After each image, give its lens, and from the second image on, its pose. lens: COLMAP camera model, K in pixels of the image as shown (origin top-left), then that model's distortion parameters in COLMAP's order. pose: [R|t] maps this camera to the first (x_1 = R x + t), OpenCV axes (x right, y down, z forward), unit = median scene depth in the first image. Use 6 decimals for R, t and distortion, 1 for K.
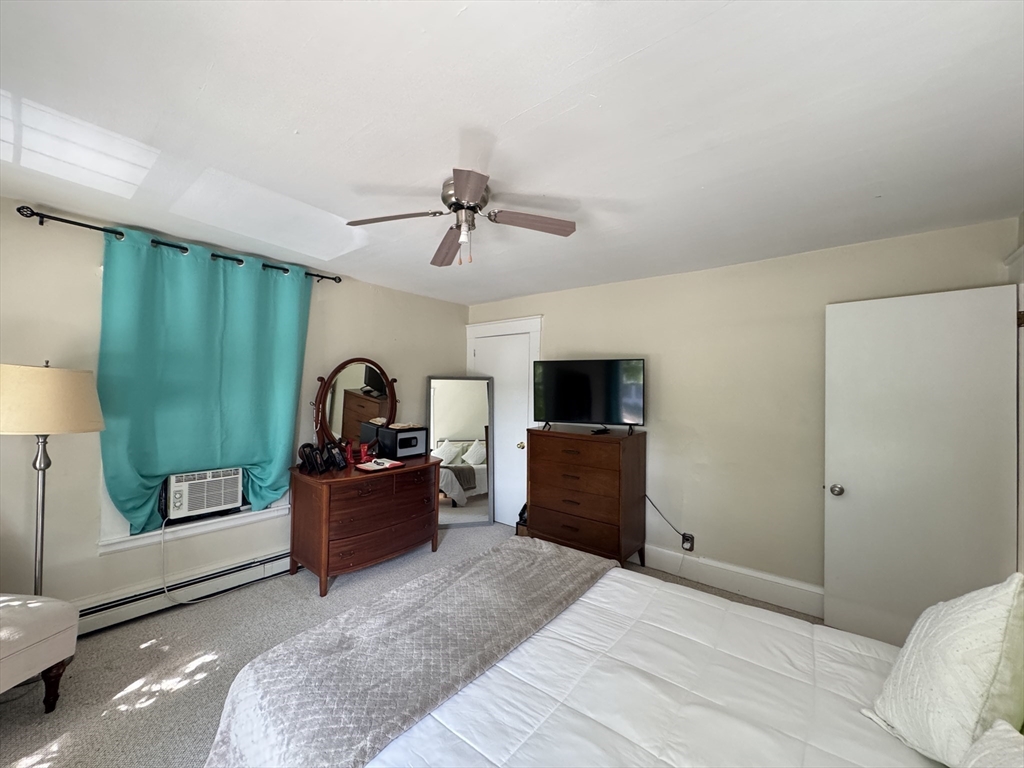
lens RADIAL K [[407.2, 0, 513.1], [0, 407.2, 383.0], [0, 0, 1]] dist [-0.004540, 0.000070]
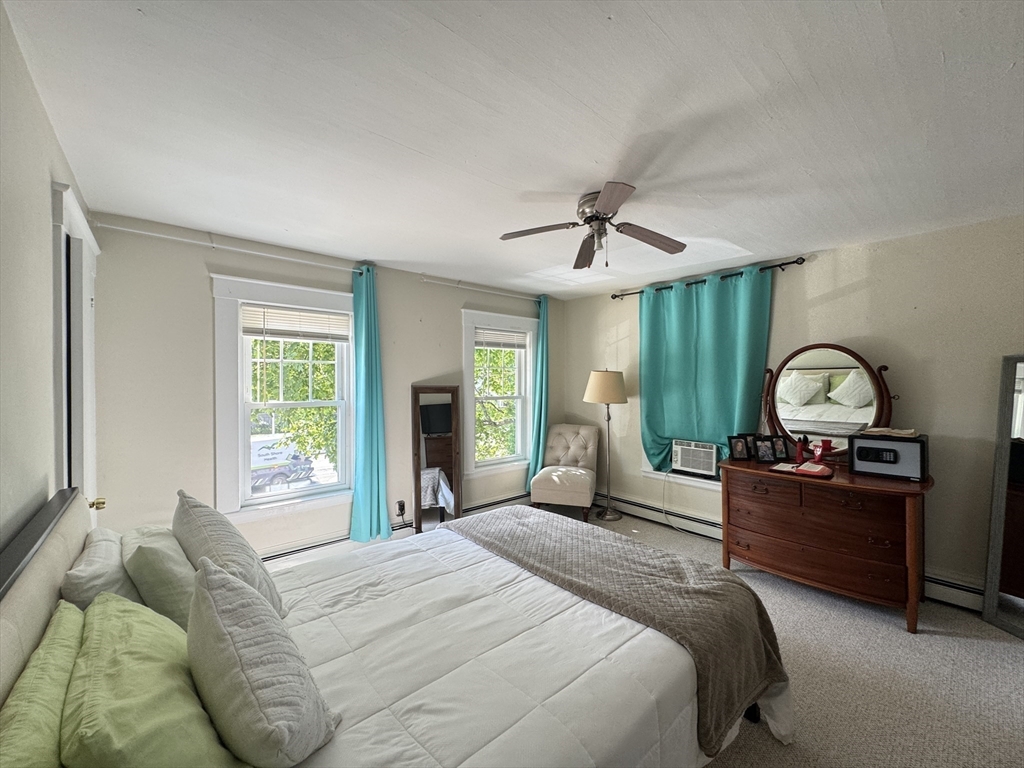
lens RADIAL K [[407.2, 0, 513.1], [0, 407.2, 383.0], [0, 0, 1]] dist [-0.004540, 0.000070]
pose [[-0.171927, -0.011415, -0.985044, 0.729960], [0.009252, 0.999870, -0.013202, 0.032134], [0.985066, -0.011383, -0.171799, 0.662005]]
